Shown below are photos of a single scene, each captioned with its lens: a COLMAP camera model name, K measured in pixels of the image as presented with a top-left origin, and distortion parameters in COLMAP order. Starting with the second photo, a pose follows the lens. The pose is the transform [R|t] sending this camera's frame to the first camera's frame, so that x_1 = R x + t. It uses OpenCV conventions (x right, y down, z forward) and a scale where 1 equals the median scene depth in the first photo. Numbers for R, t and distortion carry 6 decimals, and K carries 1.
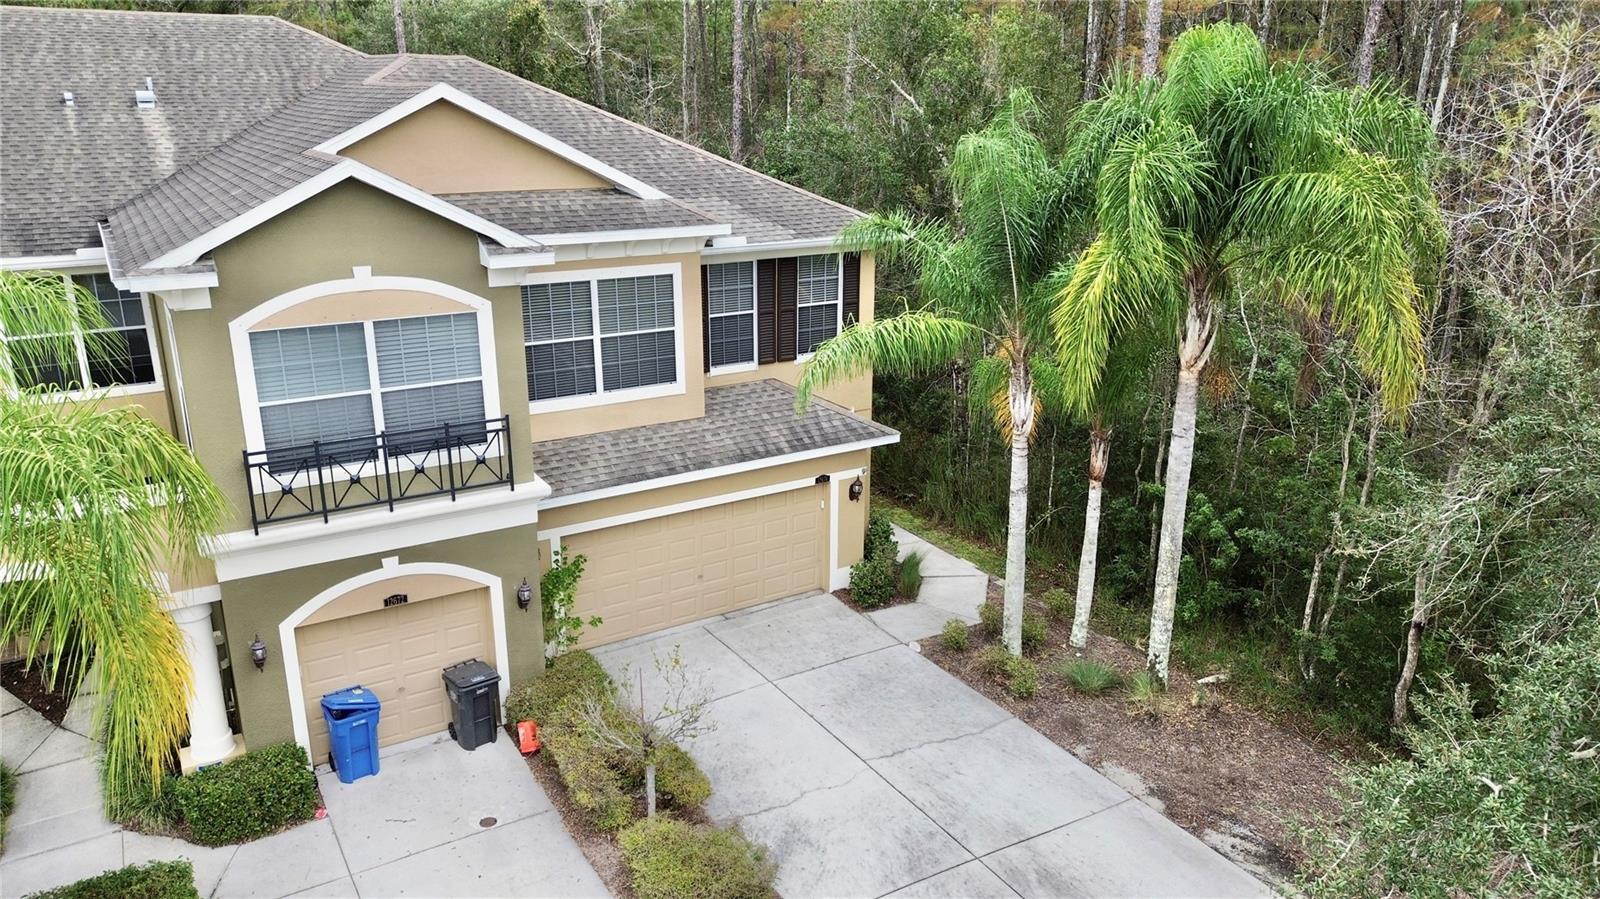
lens RADIAL K [[1133.4, 0, 796.7], [0, 1133.4, 443.6], [0, 0, 1]] dist [0.071032, -0.063868]
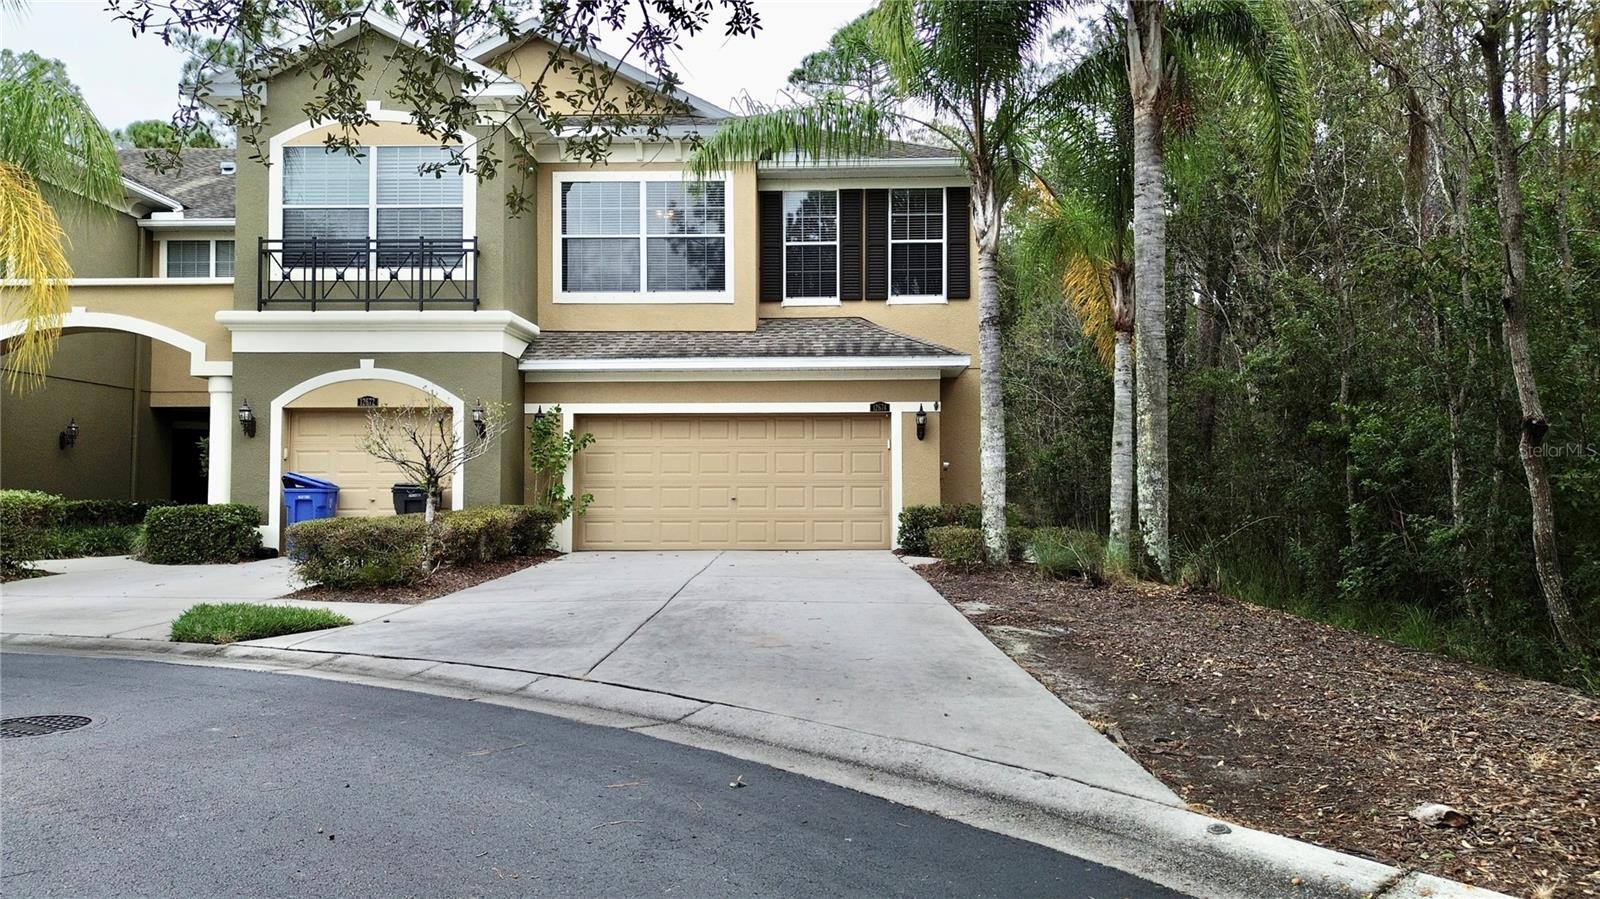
lens RADIAL K [[1133.4, 0, 796.5], [0, 1133.4, 451.8], [0, 0, 1]] dist [0.071032, -0.063868]
pose [[0.837221, -0.025089, -0.546289, 0.522030], [-0.160796, 0.943495, -0.289761, 0.383373], [0.522691, 0.330435, 0.785879, 0.326831]]
